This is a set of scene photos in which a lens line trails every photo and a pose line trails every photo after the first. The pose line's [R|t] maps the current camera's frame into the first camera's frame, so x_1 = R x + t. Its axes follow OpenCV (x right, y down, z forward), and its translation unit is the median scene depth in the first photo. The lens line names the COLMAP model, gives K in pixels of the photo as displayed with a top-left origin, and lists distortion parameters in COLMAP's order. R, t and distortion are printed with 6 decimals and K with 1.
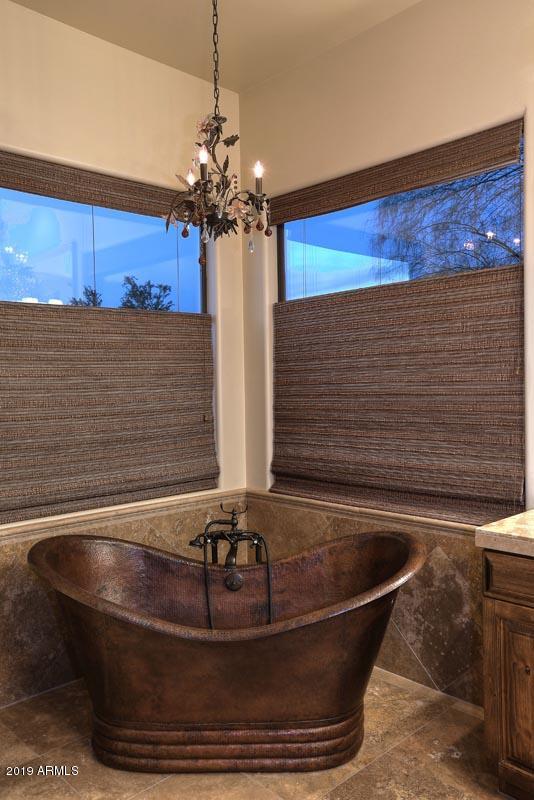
lens RADIAL K [[651.2, 0, 267.0], [0, 651.2, 400.0], [0, 0, 1]] dist [0.001520, 0.001348]
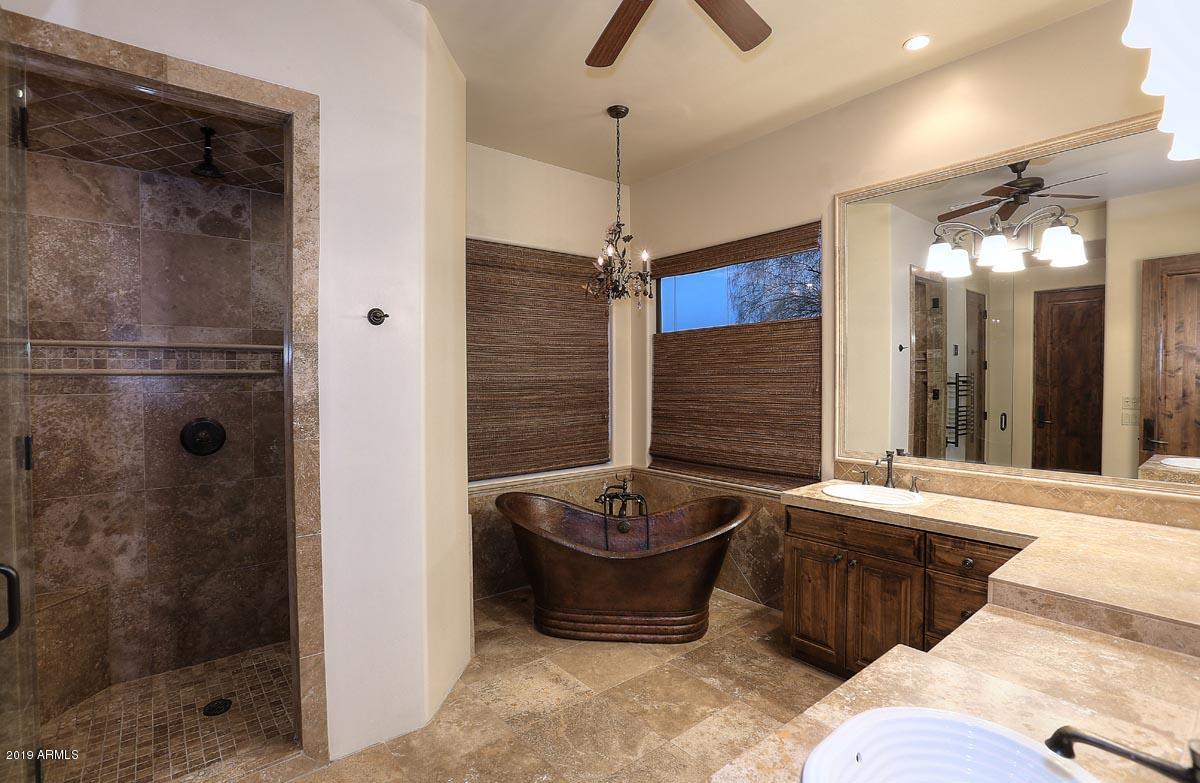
lens RADIAL K [[548.1, 0, 600.0], [0, 548.1, 391.5], [0, 0, 1]] dist [-0.066823, -0.000014]
pose [[0.996670, 0.013495, -0.080416, -0.010503], [-0.013884, 0.999894, -0.004272, -0.027184], [0.080350, 0.005374, 0.996752, -0.276678]]
